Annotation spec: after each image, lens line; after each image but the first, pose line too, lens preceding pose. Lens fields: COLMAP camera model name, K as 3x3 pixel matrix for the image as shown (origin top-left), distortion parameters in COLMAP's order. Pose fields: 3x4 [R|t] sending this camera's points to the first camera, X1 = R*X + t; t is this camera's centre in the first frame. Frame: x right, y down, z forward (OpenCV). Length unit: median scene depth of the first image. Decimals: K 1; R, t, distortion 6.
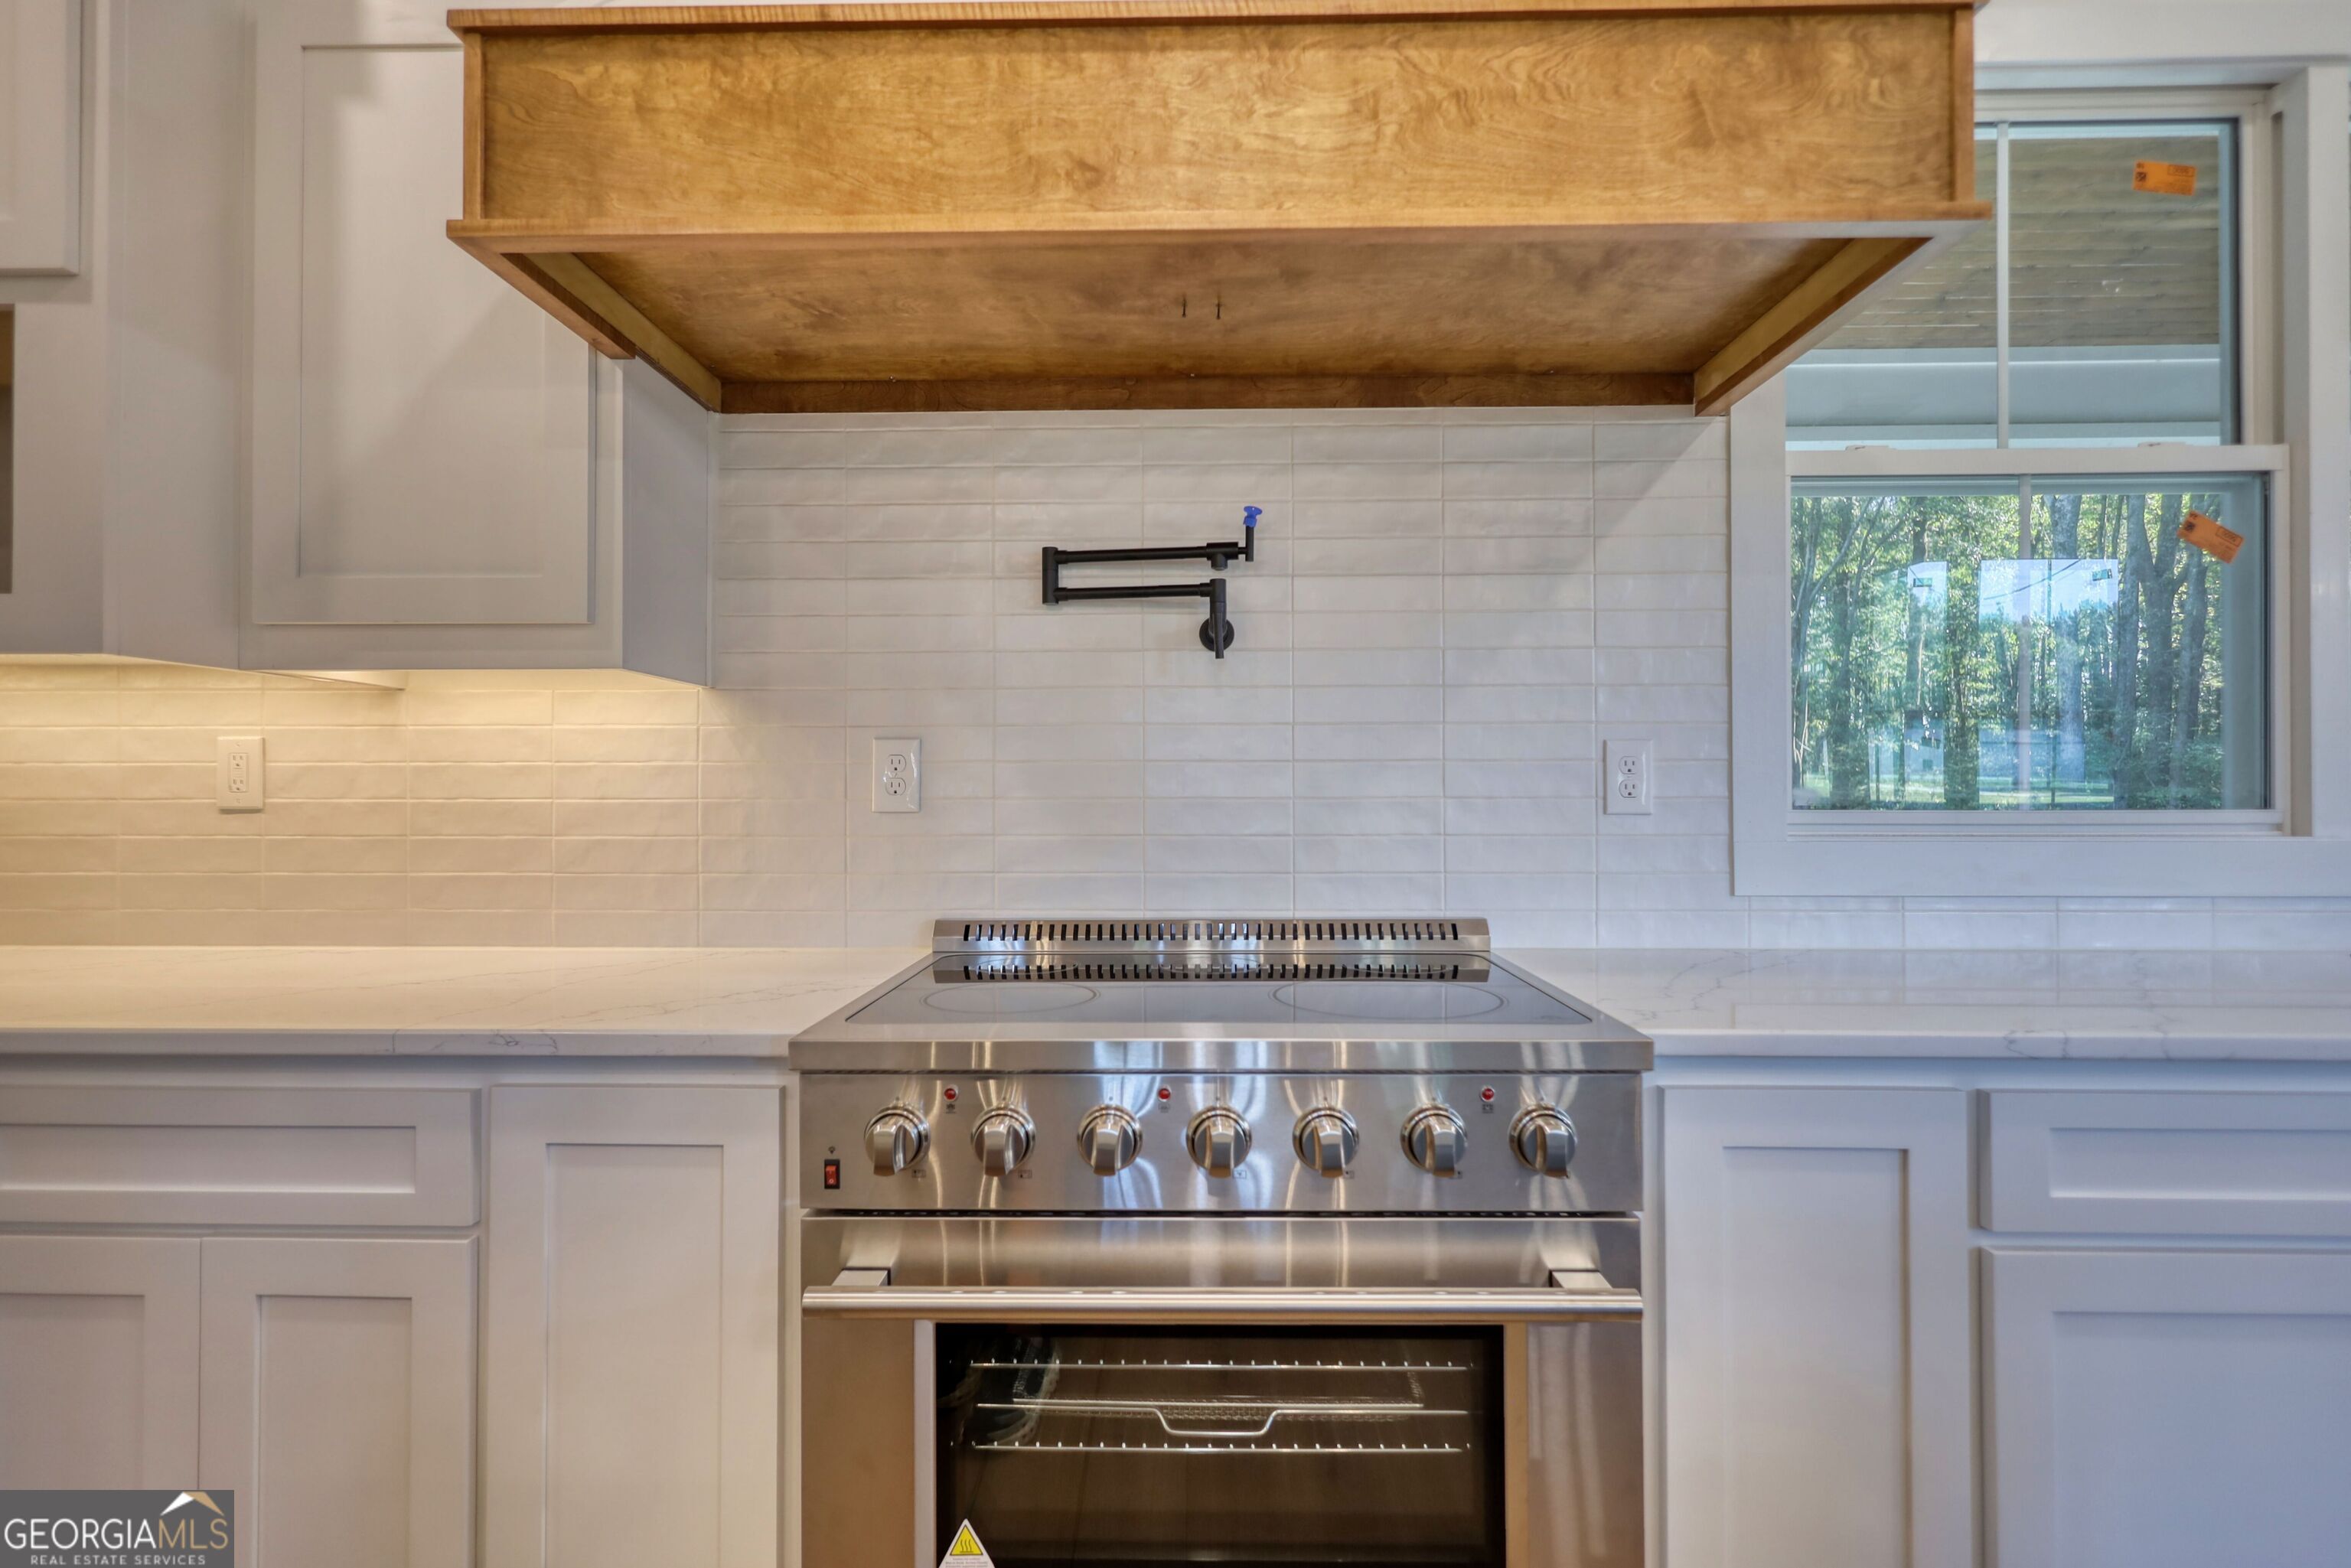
lens RADIAL K [[1109.4, 0, 1174.4], [0, 1109.4, 787.2], [0, 0, 1]] dist [0.001650, 0.000052]
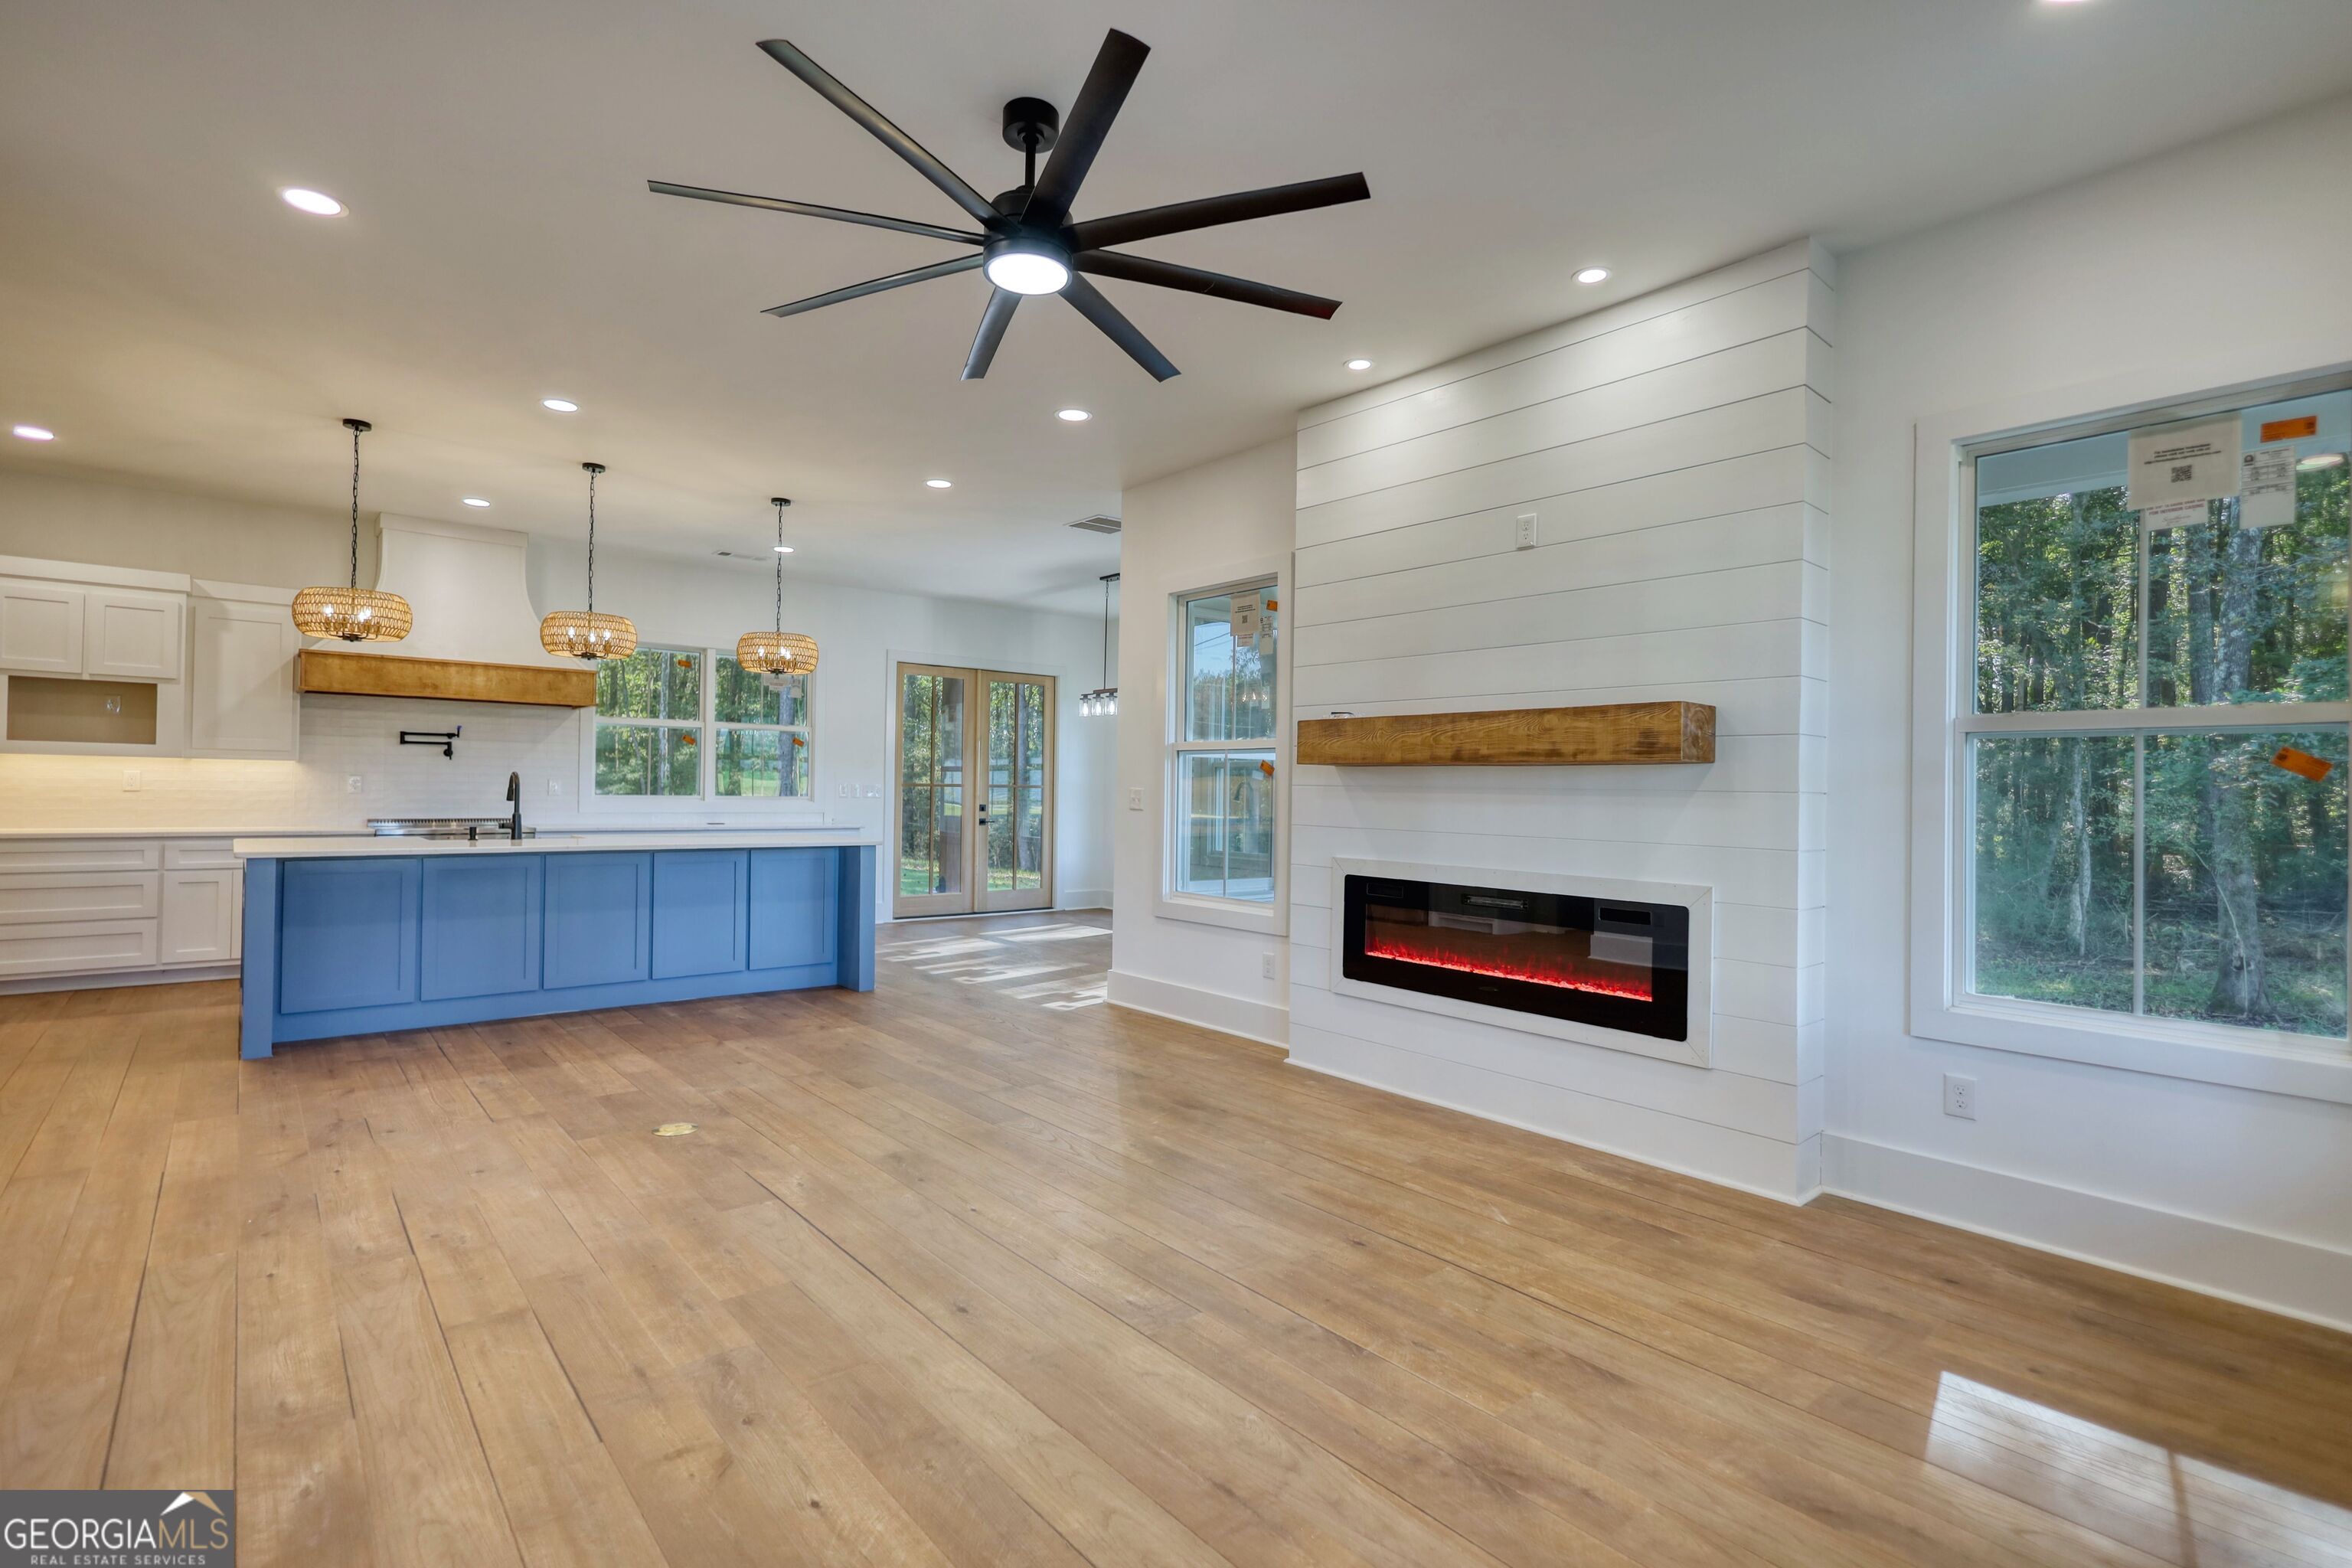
lens RADIAL K [[1109.9, 0, 1182.6], [0, 1109.9, 784.9], [0, 0, 1]] dist [0.001650, 0.000052]
pose [[0.751971, 0.014934, 0.659027, -0.672136], [-0.018040, 0.999835, -0.002073, -0.056254], [-0.658950, -0.010330, 0.752116, -4.207965]]
